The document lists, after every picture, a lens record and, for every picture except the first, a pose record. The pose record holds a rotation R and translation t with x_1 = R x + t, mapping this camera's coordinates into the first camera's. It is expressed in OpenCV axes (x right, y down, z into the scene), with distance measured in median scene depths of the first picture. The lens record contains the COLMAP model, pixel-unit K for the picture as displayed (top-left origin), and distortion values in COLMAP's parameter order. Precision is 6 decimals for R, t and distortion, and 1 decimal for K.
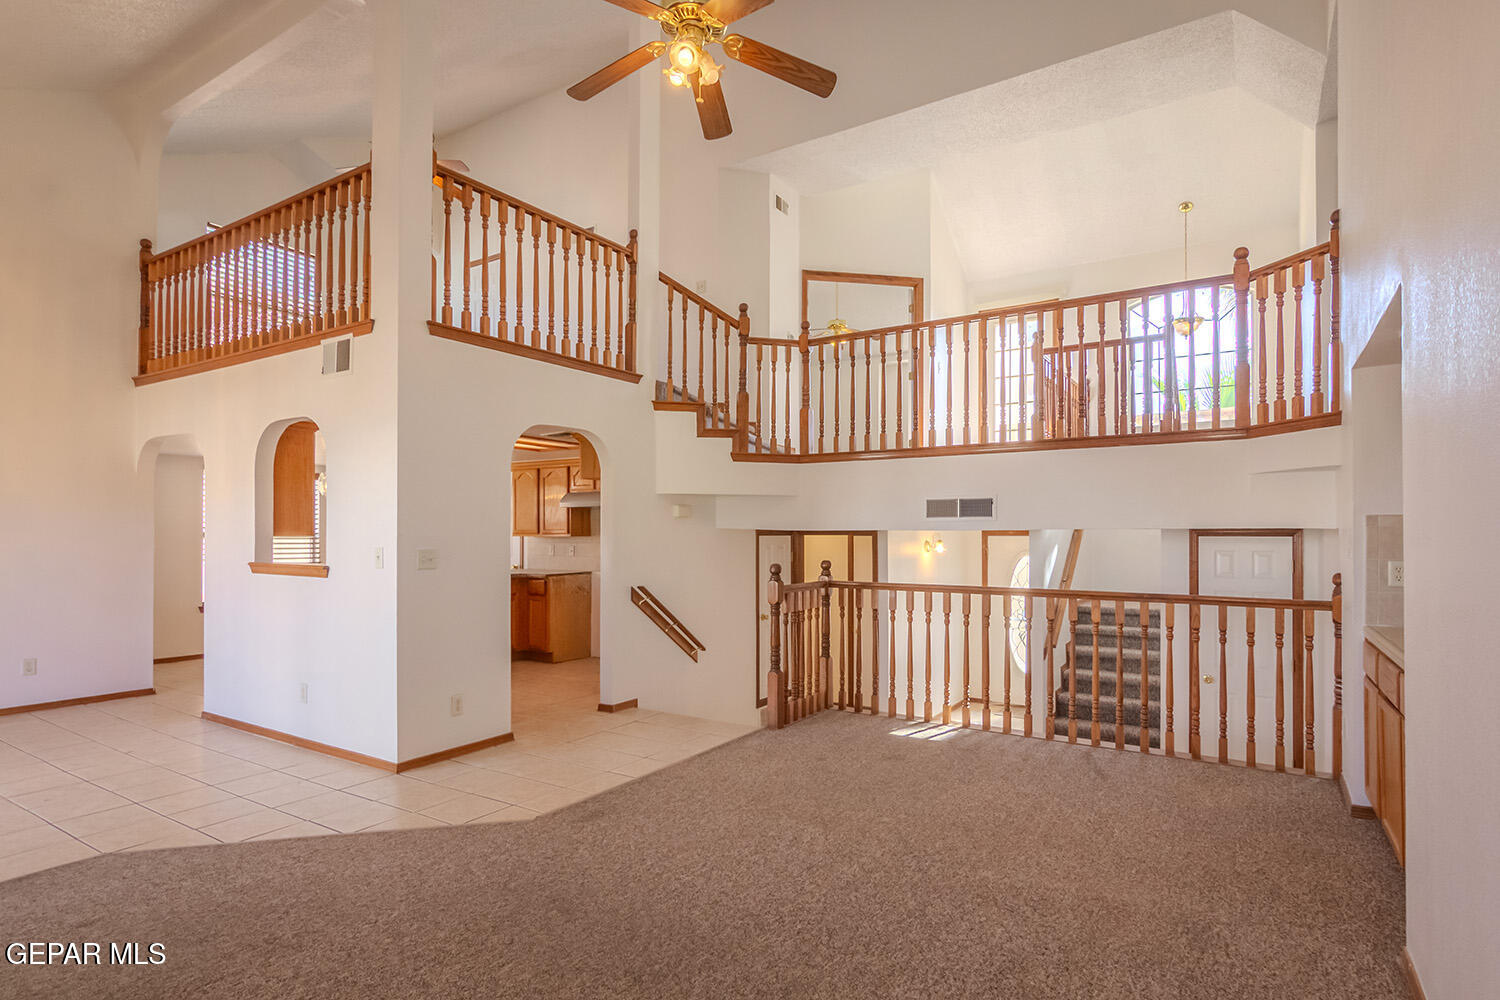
lens RADIAL K [[774.2, 0, 757.9], [0, 774.2, 526.5], [0, 0, 1]] dist [-0.000437, 0.000955]
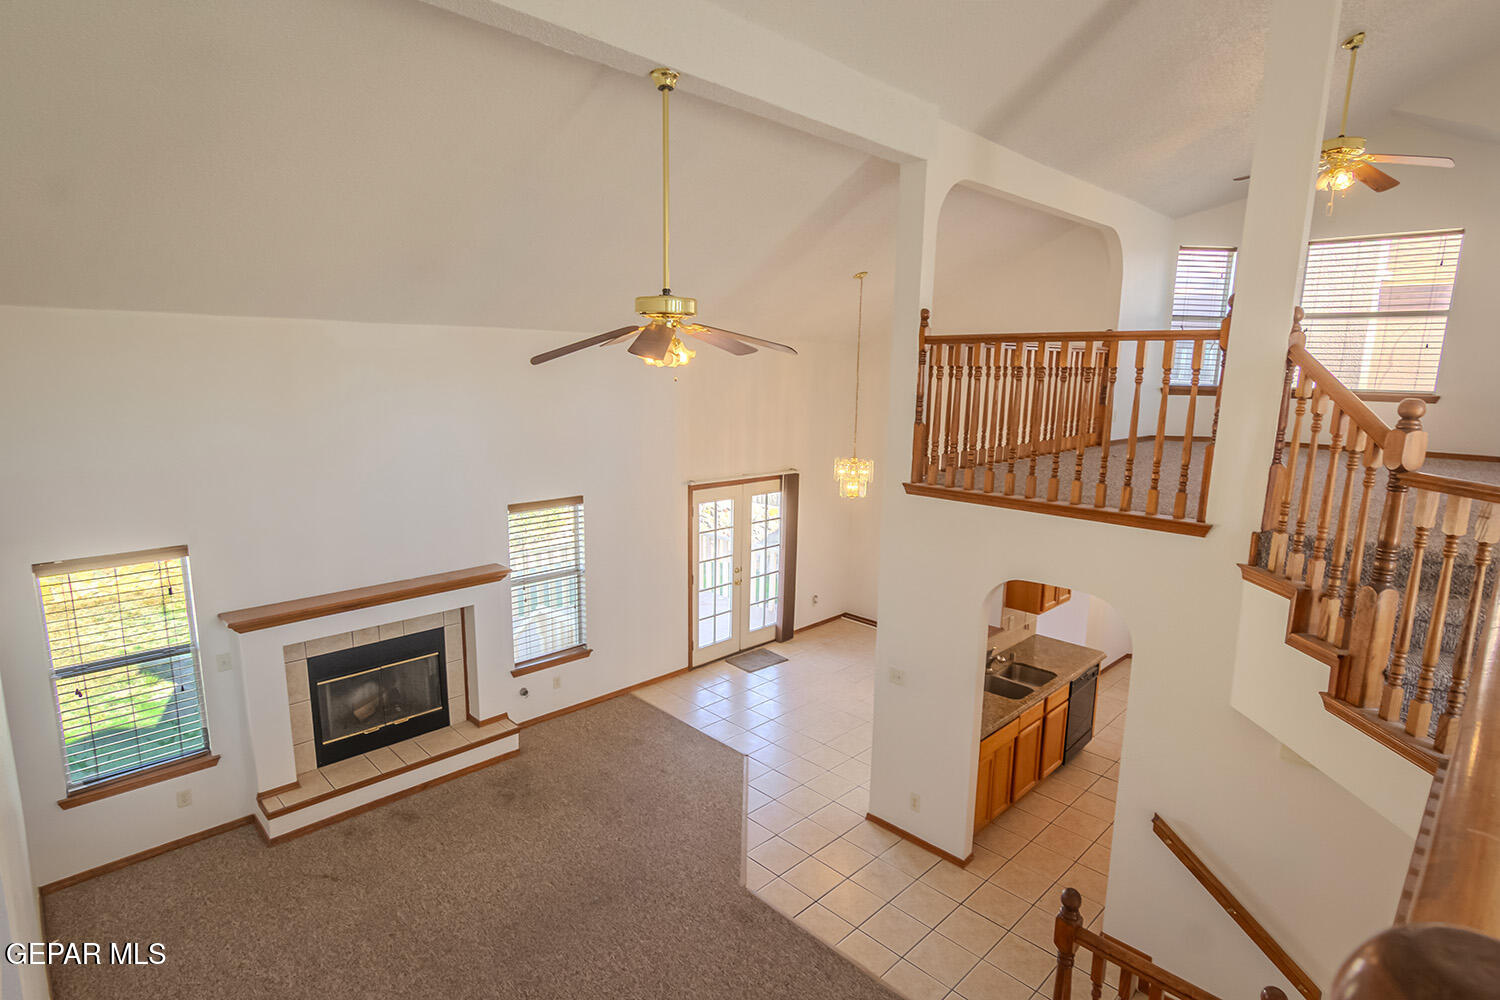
lens RADIAL K [[769.7, 0, 758.8], [0, 769.7, 508.1], [0, 0, 1]] dist [-0.002243, 0.003250]
pose [[-0.214600, 0.174367, -0.961011, 0.575895], [-0.007291, 0.983622, 0.180098, -0.339964], [0.976675, 0.045656, -0.209814, 0.808606]]
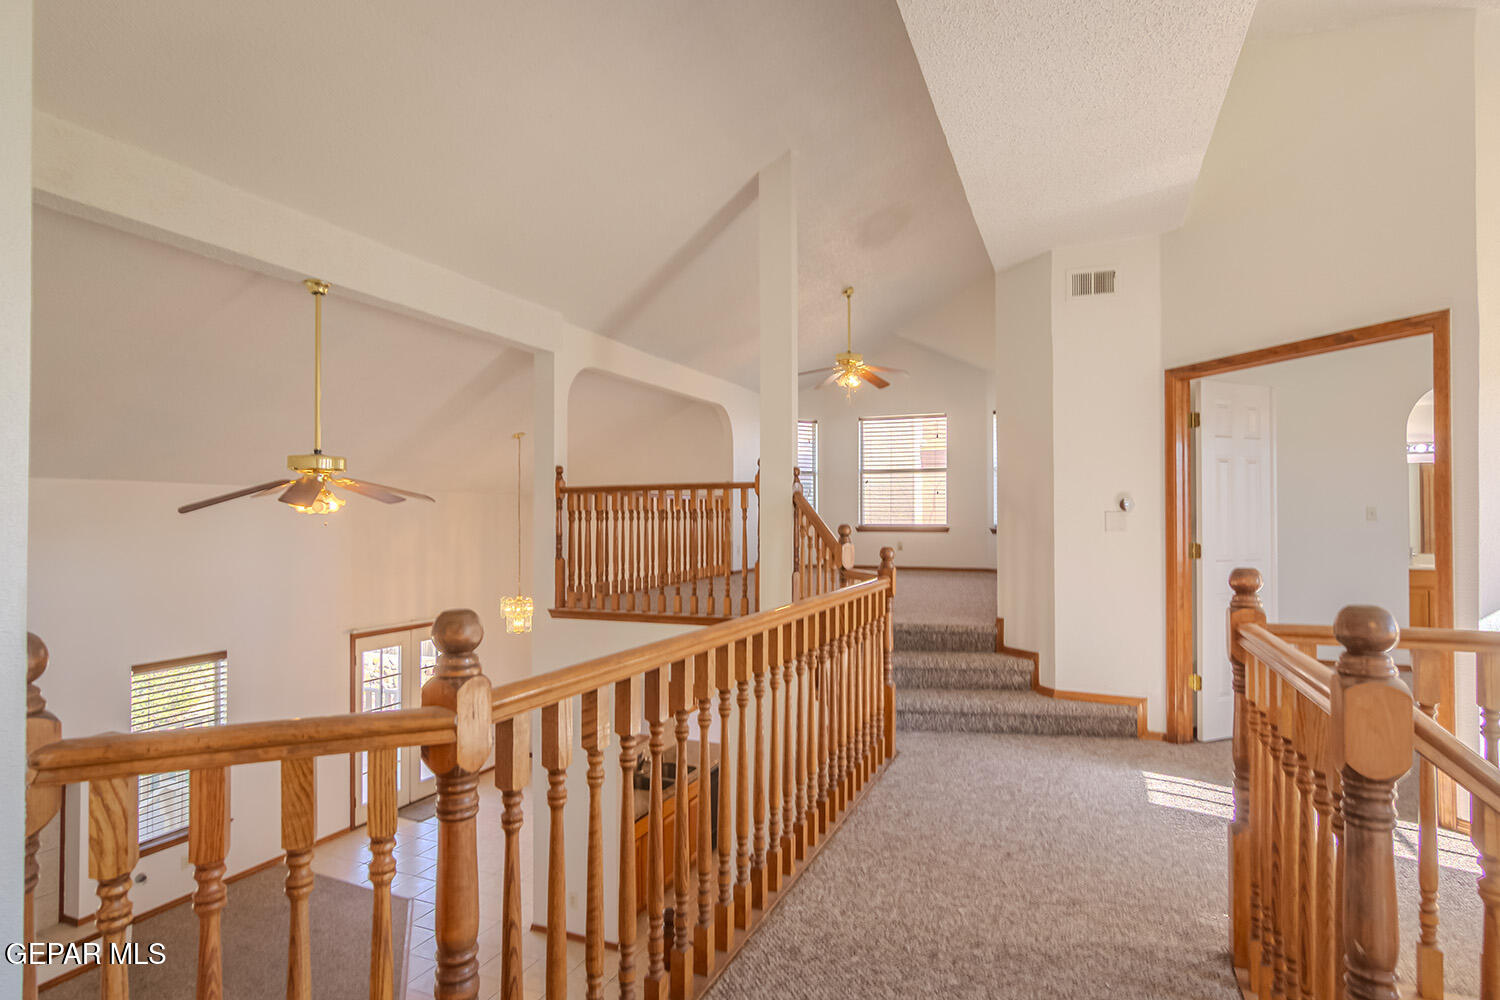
lens RADIAL K [[768.3, 0, 745.8], [0, 768.3, 511.1], [0, 0, 1]] dist [0.001900, 0.001280]
pose [[0.155131, -0.009512, -0.987848, 0.751369], [0.012497, 0.999893, -0.007665, -0.331681], [0.987815, -0.011156, 0.155233, 0.885678]]
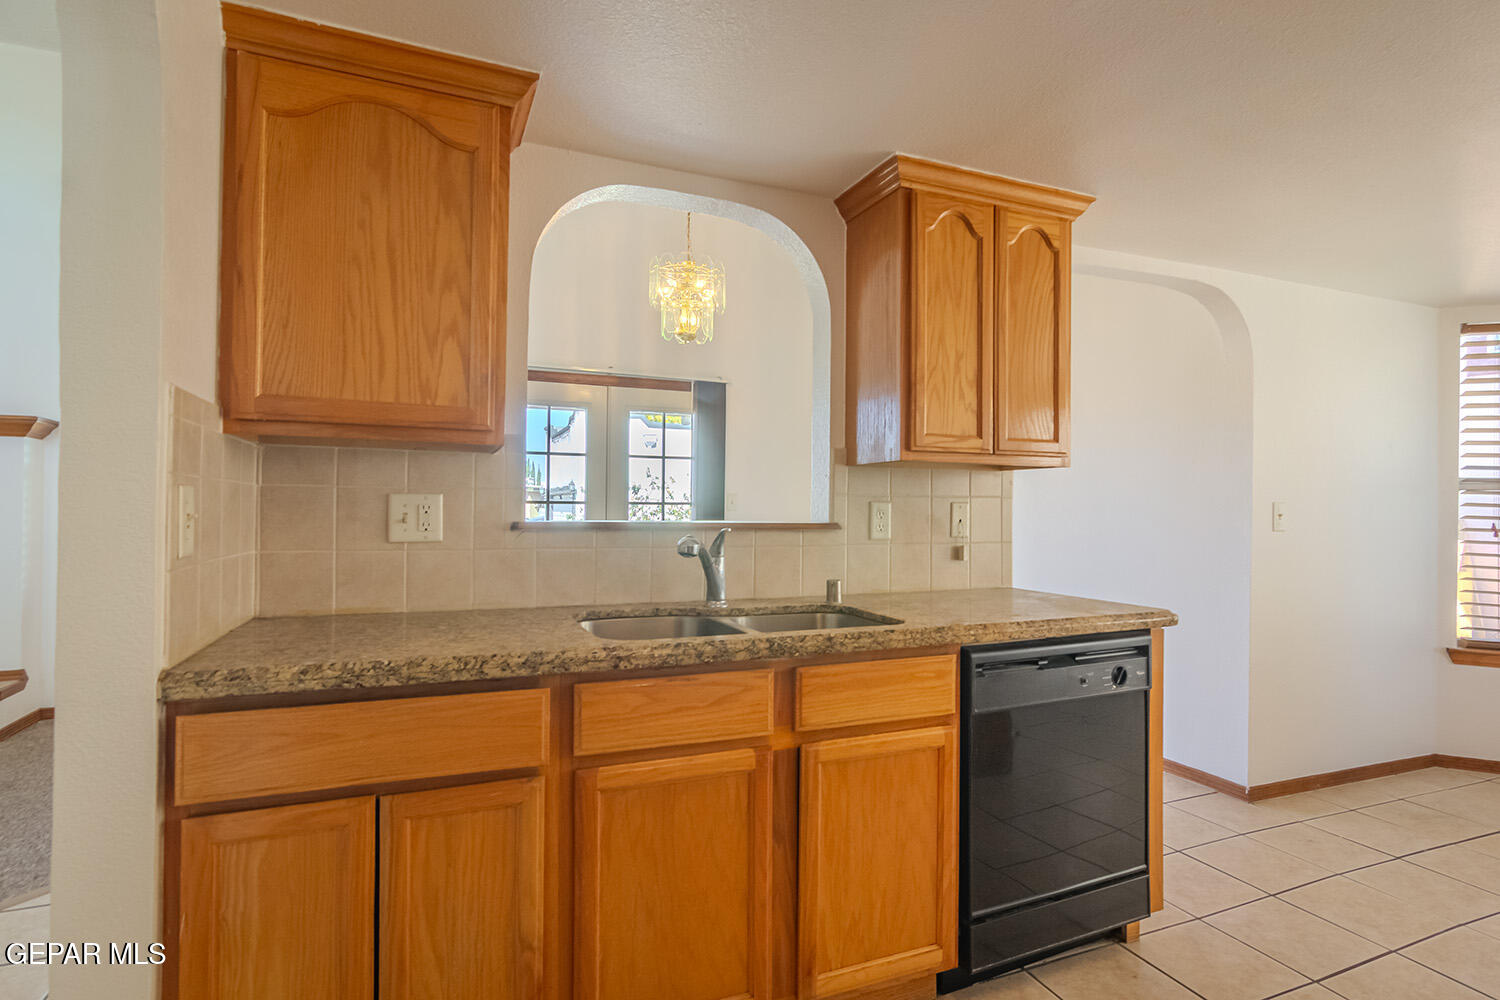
lens RADIAL K [[775.5, 0, 749.9], [0, 775.5, 503.6], [0, 0, 1]] dist [0.001225, 0.000423]
pose [[-0.565852, -0.011156, -0.824431, -0.207476], [-0.002807, 0.999929, -0.011604, 0.037158], [0.824502, -0.004252, -0.565843, 1.127601]]
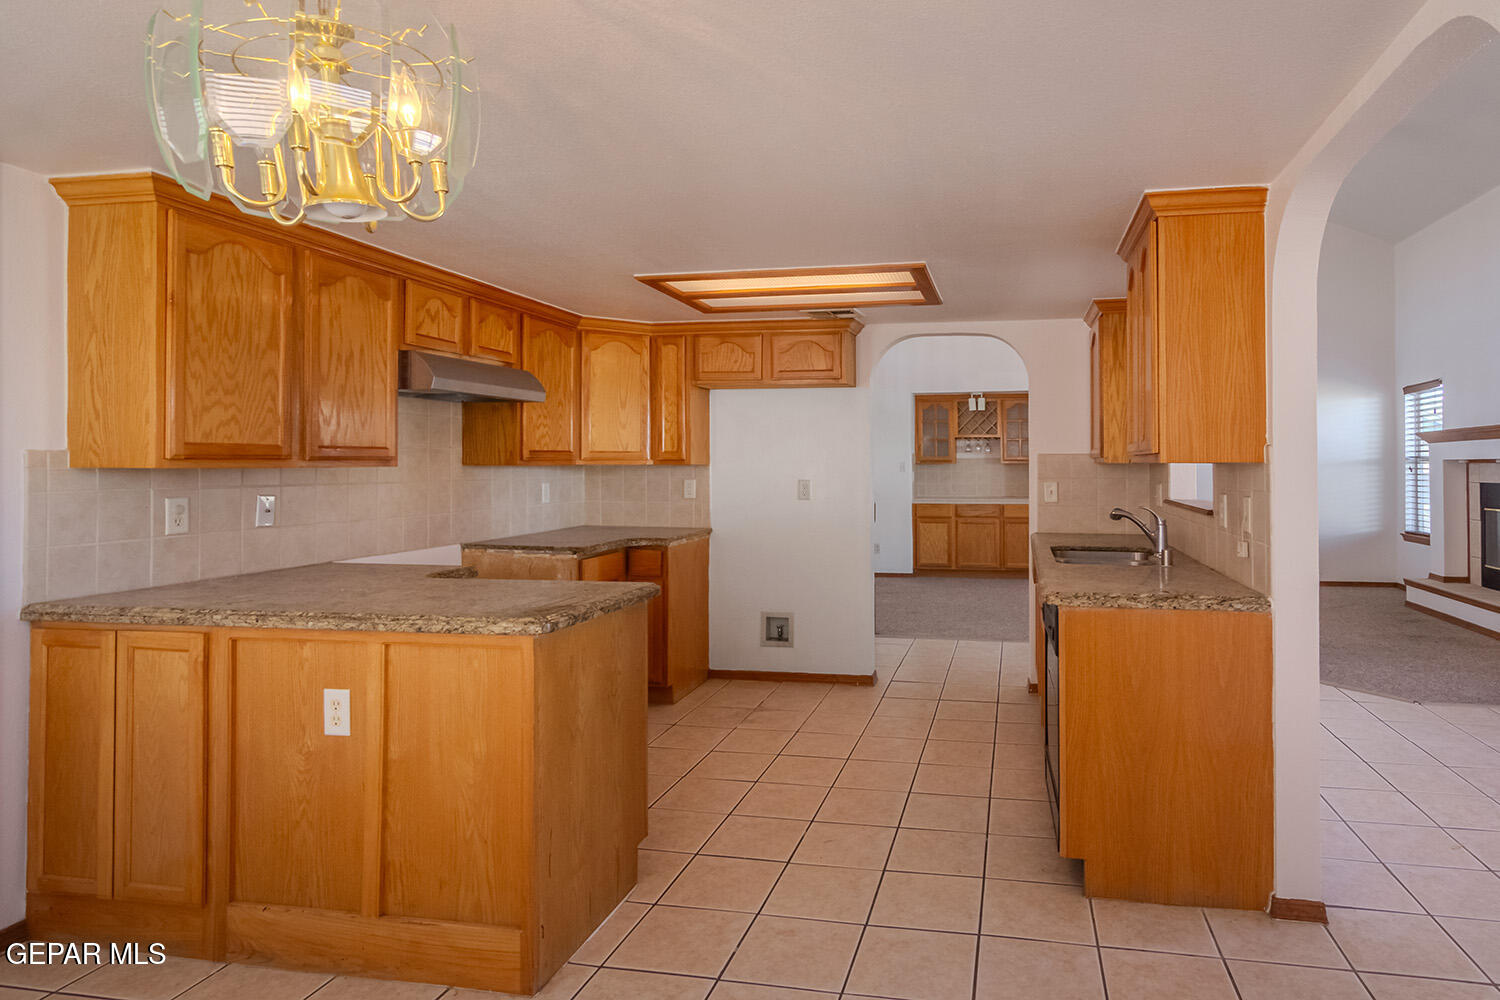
lens RADIAL K [[816.2, 0, 879.4], [0, 816.2, 450.6], [0, 0, 1]] dist [-0.000647, -0.000223]
pose [[-0.387370, 0.013063, 0.921832, -0.996401], [-0.008050, 0.999814, -0.017551, 0.014046], [-0.921889, -0.014220, -0.387193, 1.341122]]
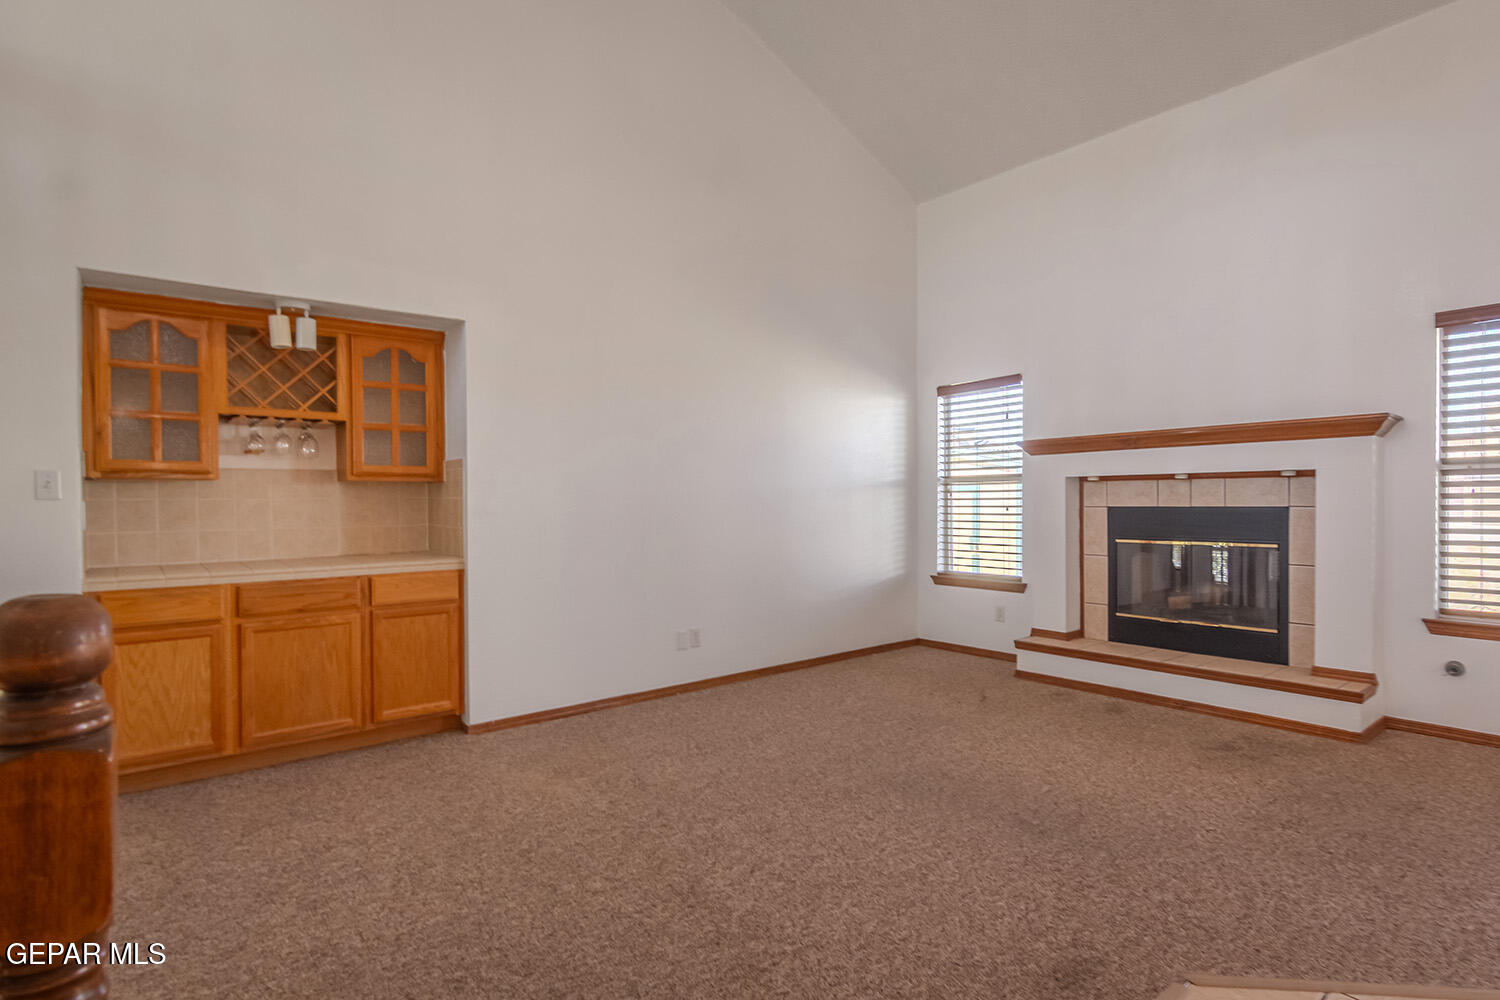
lens RADIAL K [[769.7, 0, 758.8], [0, 769.7, 508.1], [0, 0, 1]] dist [-0.002243, 0.003250]
pose [[-0.951473, 0.000558, 0.307731, -0.108675], [0.001497, 0.999995, 0.002814, 0.031821], [-0.307727, 0.003138, -0.951469, 1.003381]]
